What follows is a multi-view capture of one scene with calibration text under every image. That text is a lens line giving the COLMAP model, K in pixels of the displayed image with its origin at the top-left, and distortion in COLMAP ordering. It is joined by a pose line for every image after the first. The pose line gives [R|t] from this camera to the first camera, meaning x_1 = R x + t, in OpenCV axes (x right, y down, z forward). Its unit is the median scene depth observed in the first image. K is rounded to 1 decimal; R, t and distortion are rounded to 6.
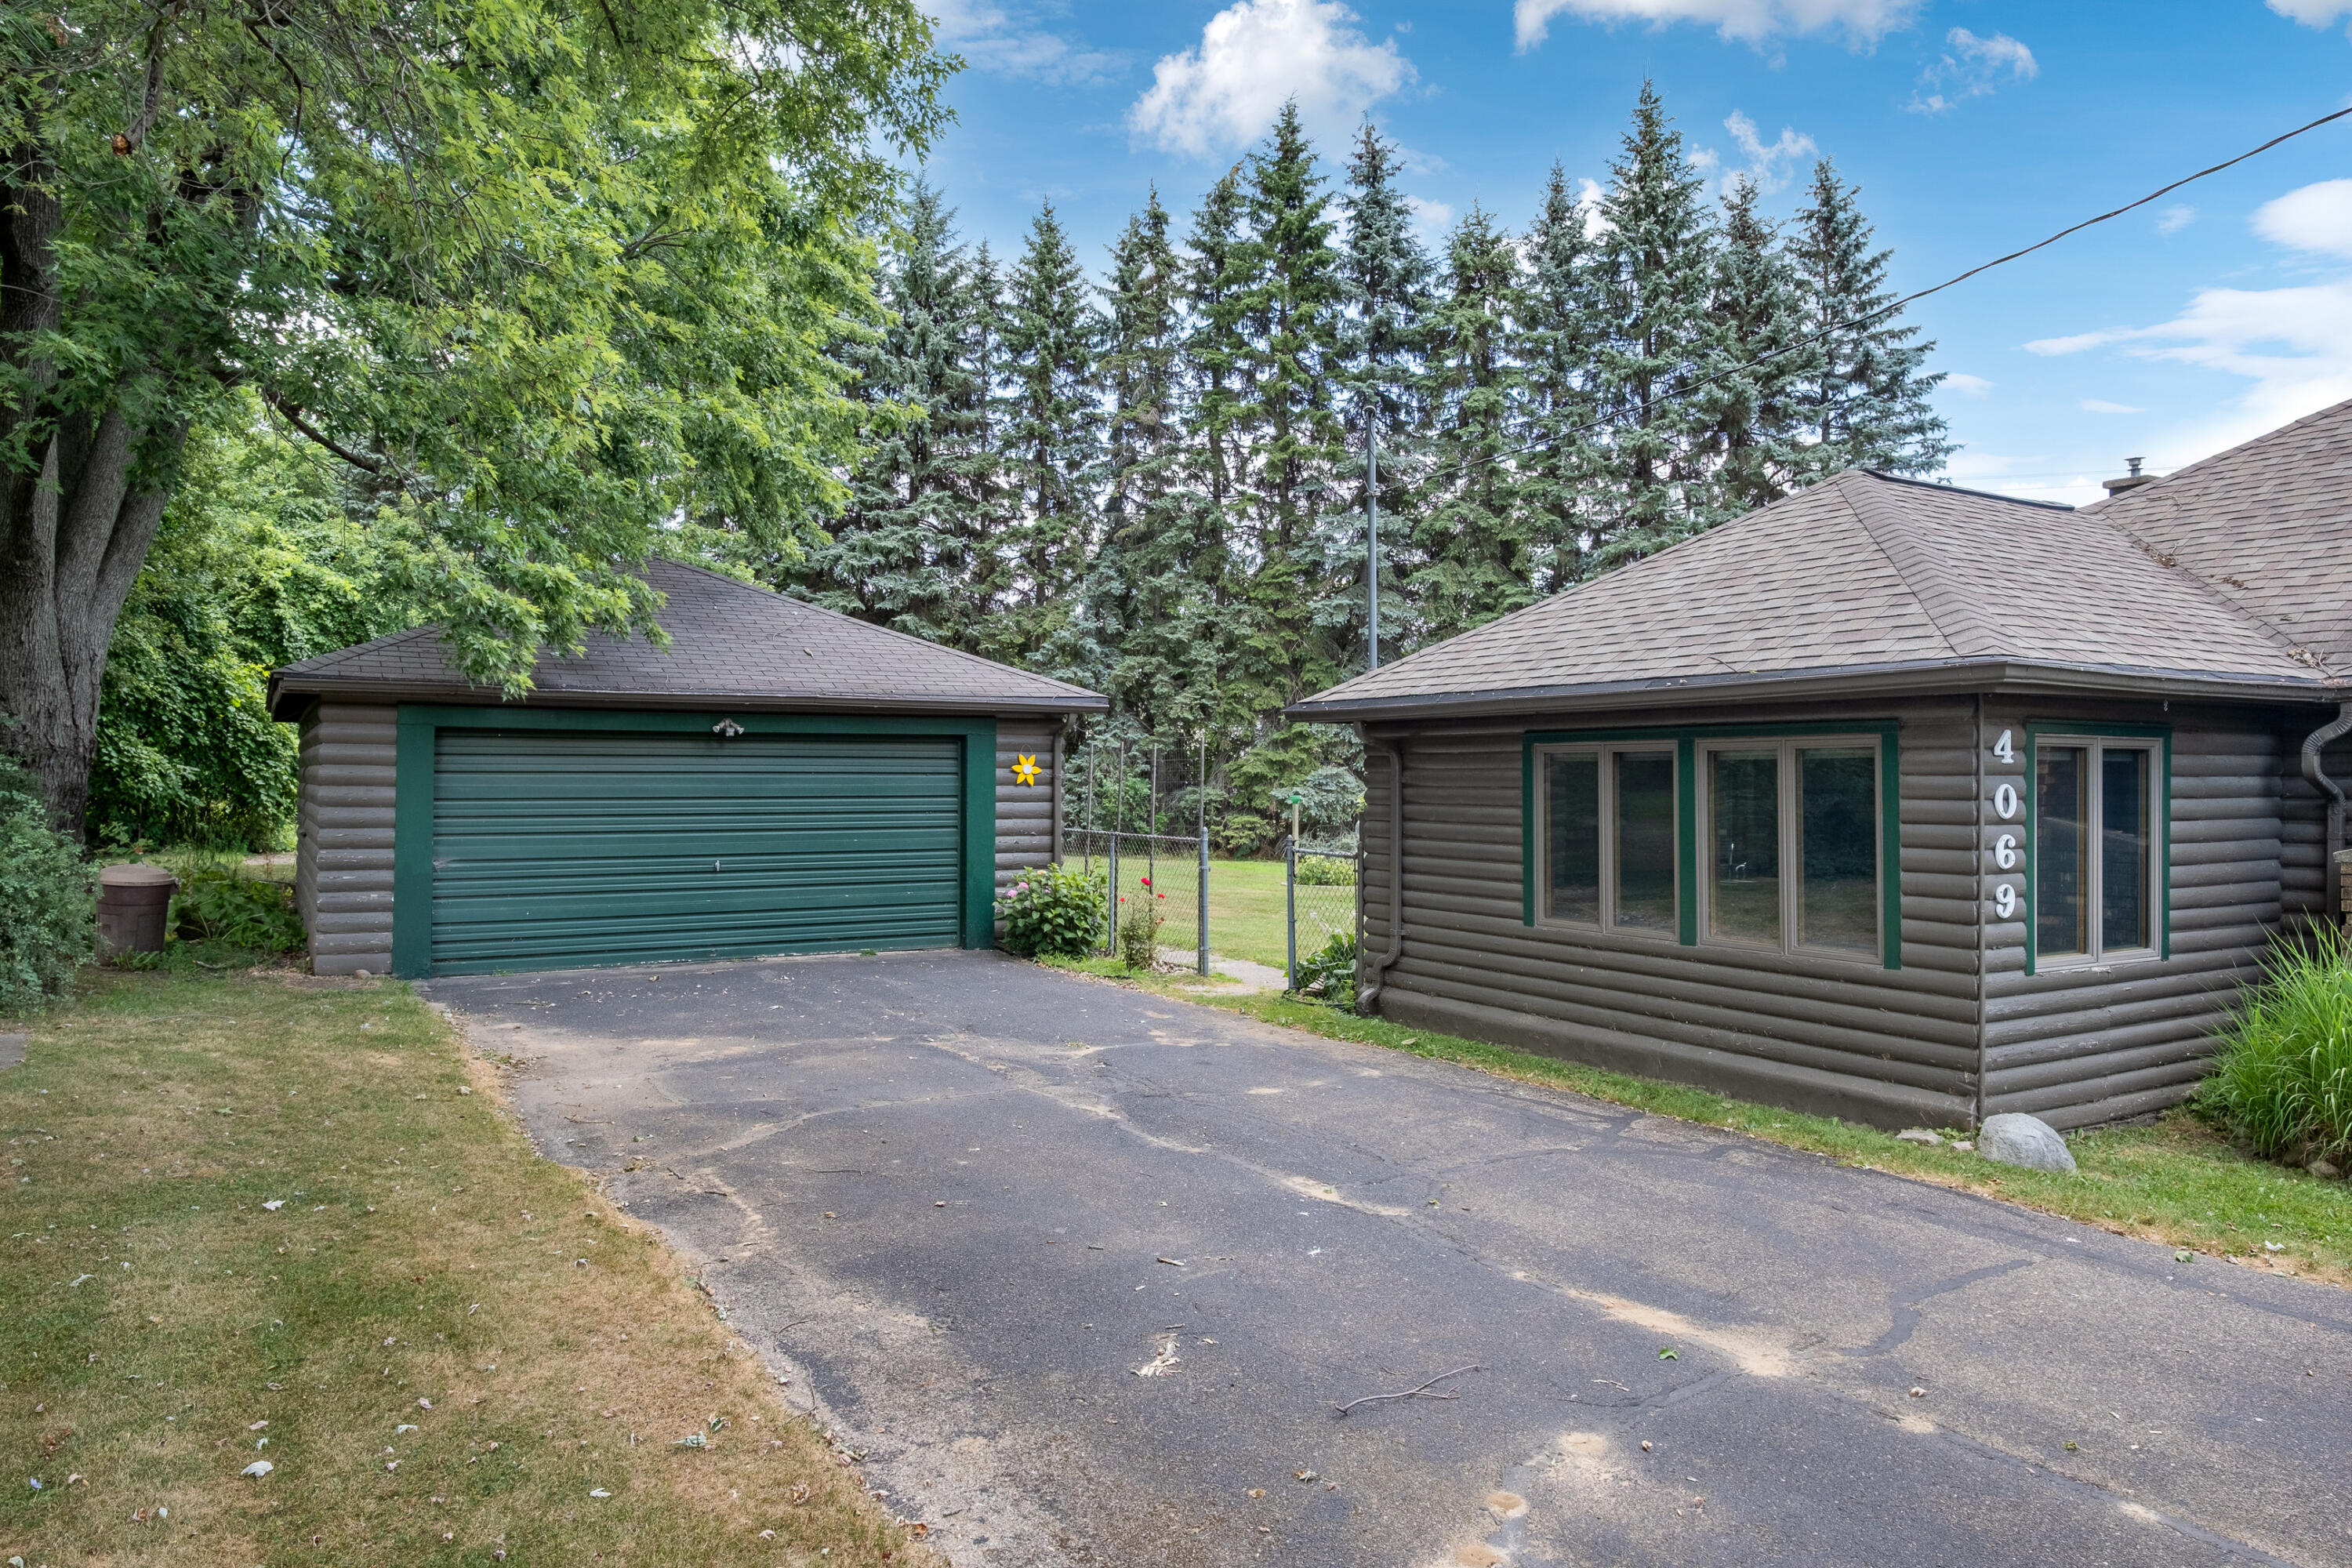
lens RADIAL K [[1594.1, 0, 1176.8], [0, 1594.1, 778.7], [0, 0, 1]] dist [-0.053641, -0.000496]
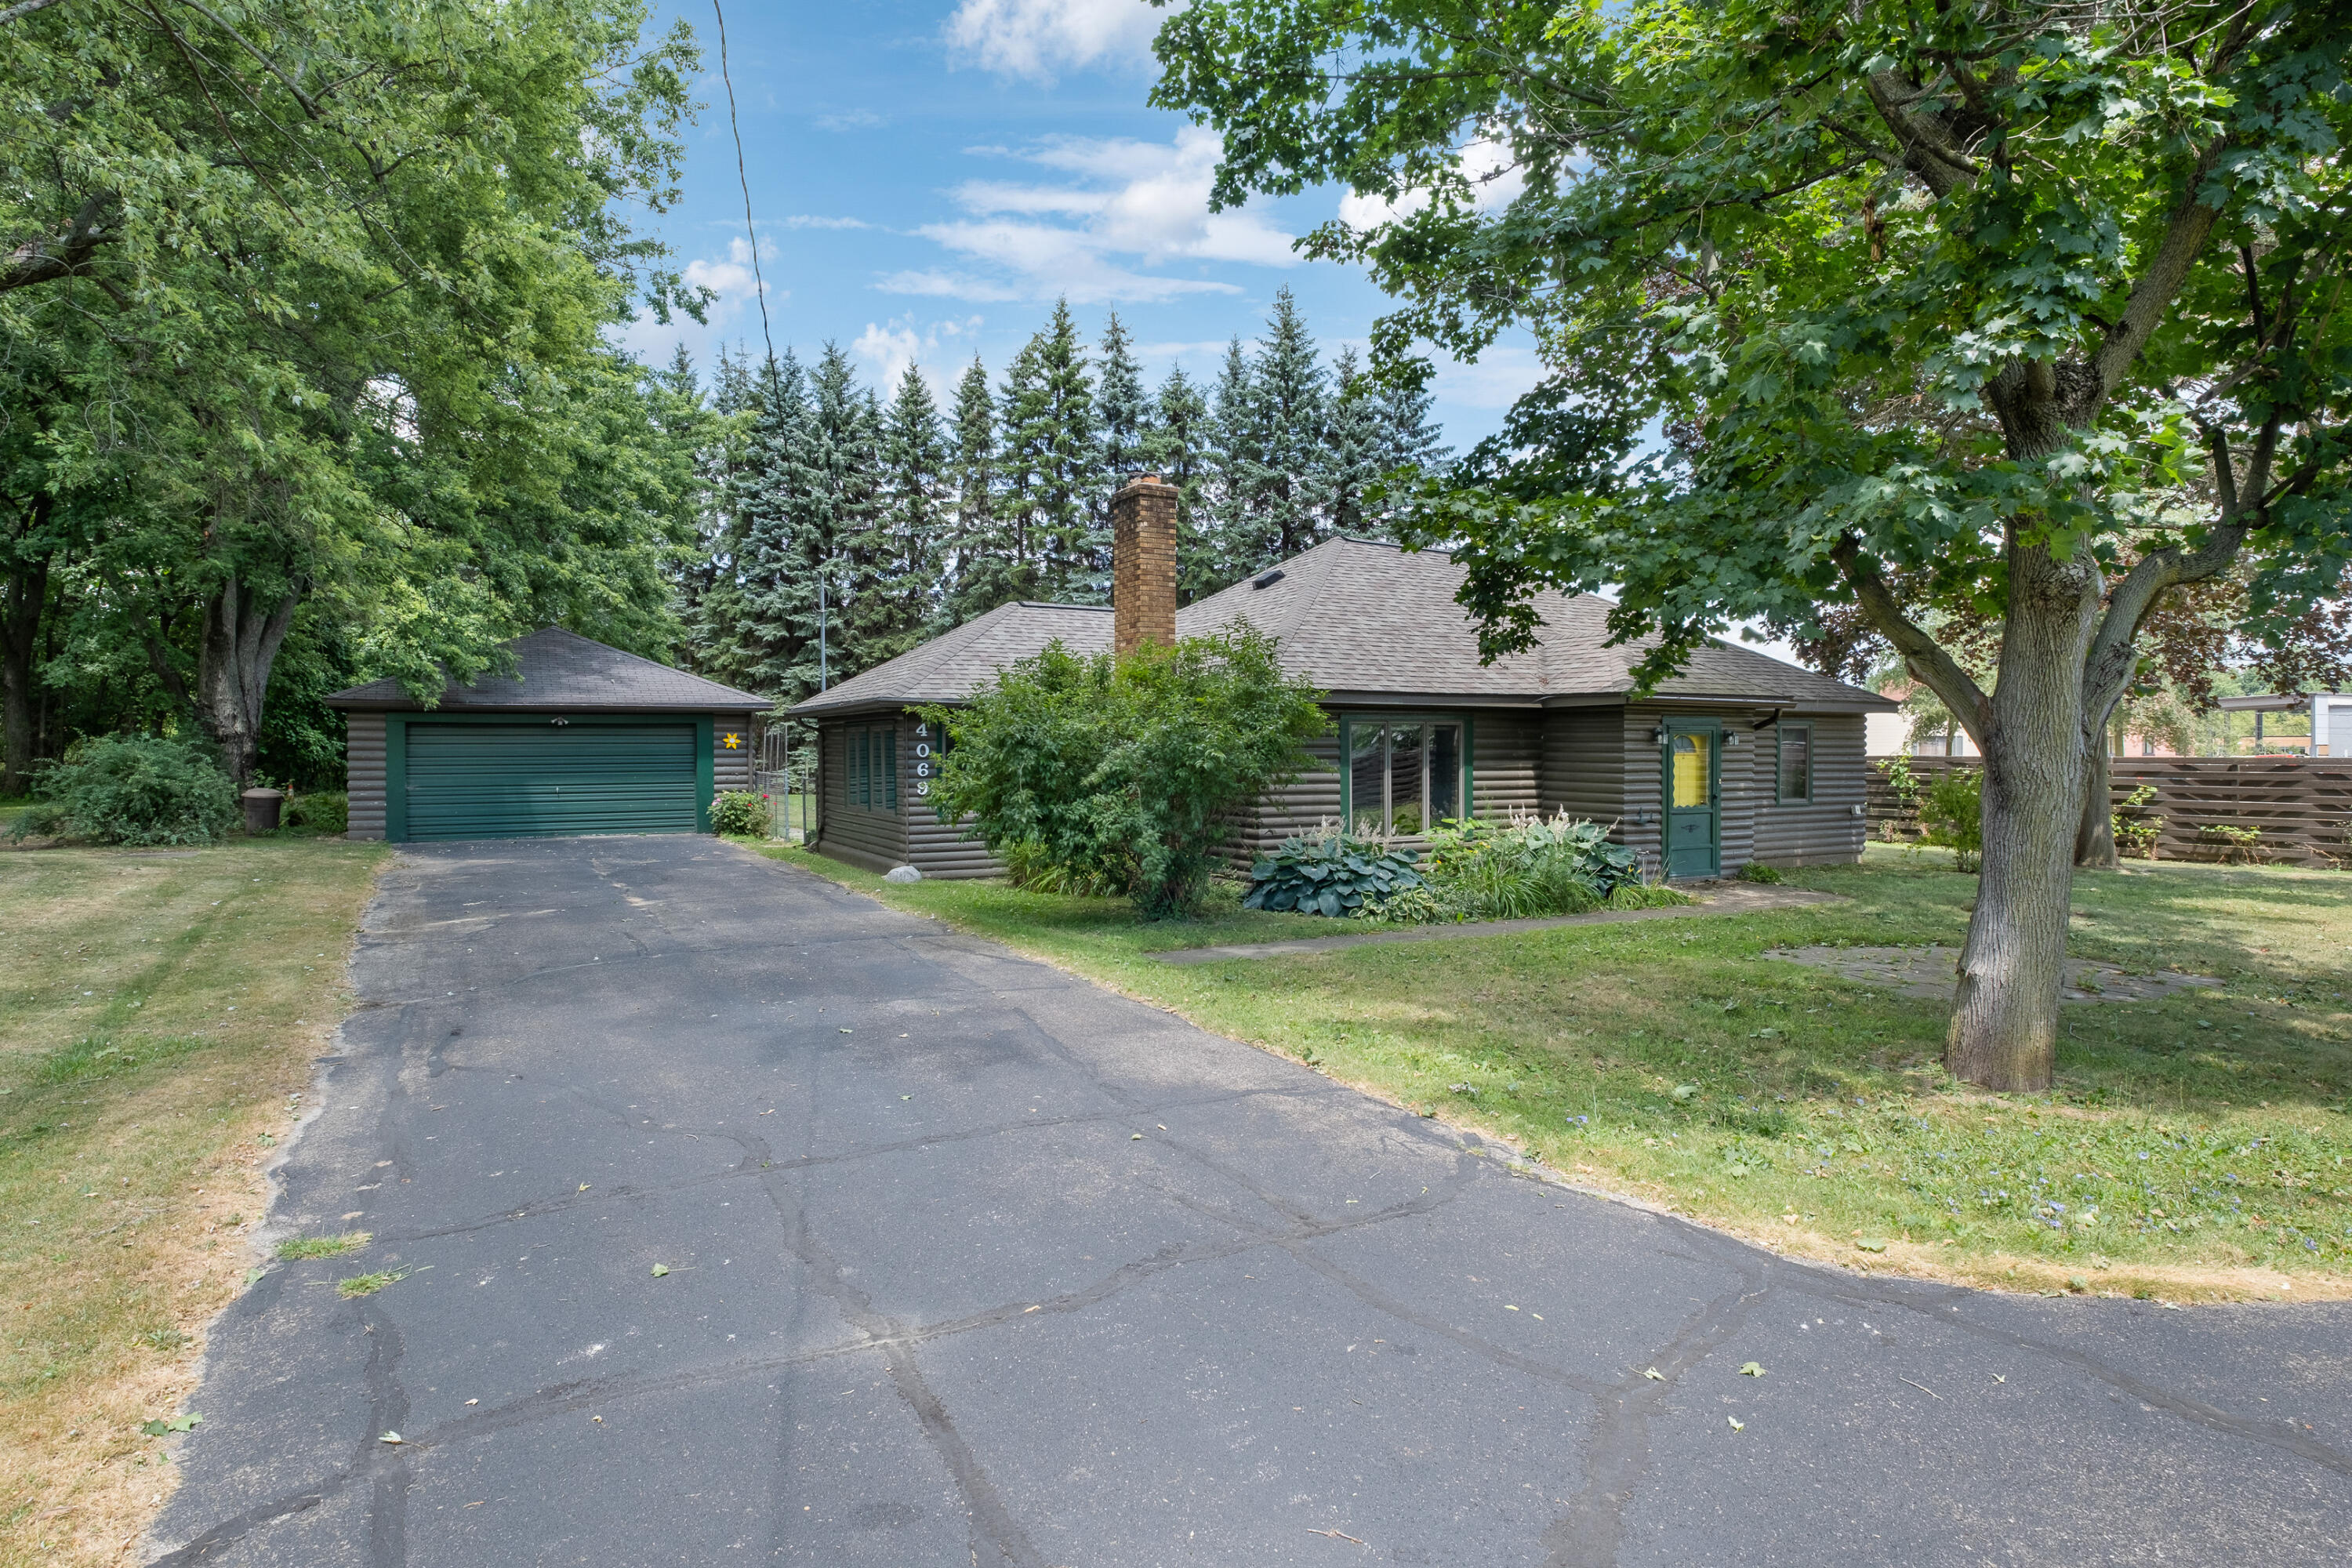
lens RADIAL K [[1312.9, 0, 1179.5], [0, 1312.9, 768.4], [0, 0, 1]] dist [-0.037523, -0.000697]
pose [[0.999690, -0.004264, -0.024539, 0.211552], [0.004623, 0.999883, 0.014583, 0.002840], [0.024474, -0.014692, 0.999593, -0.245980]]
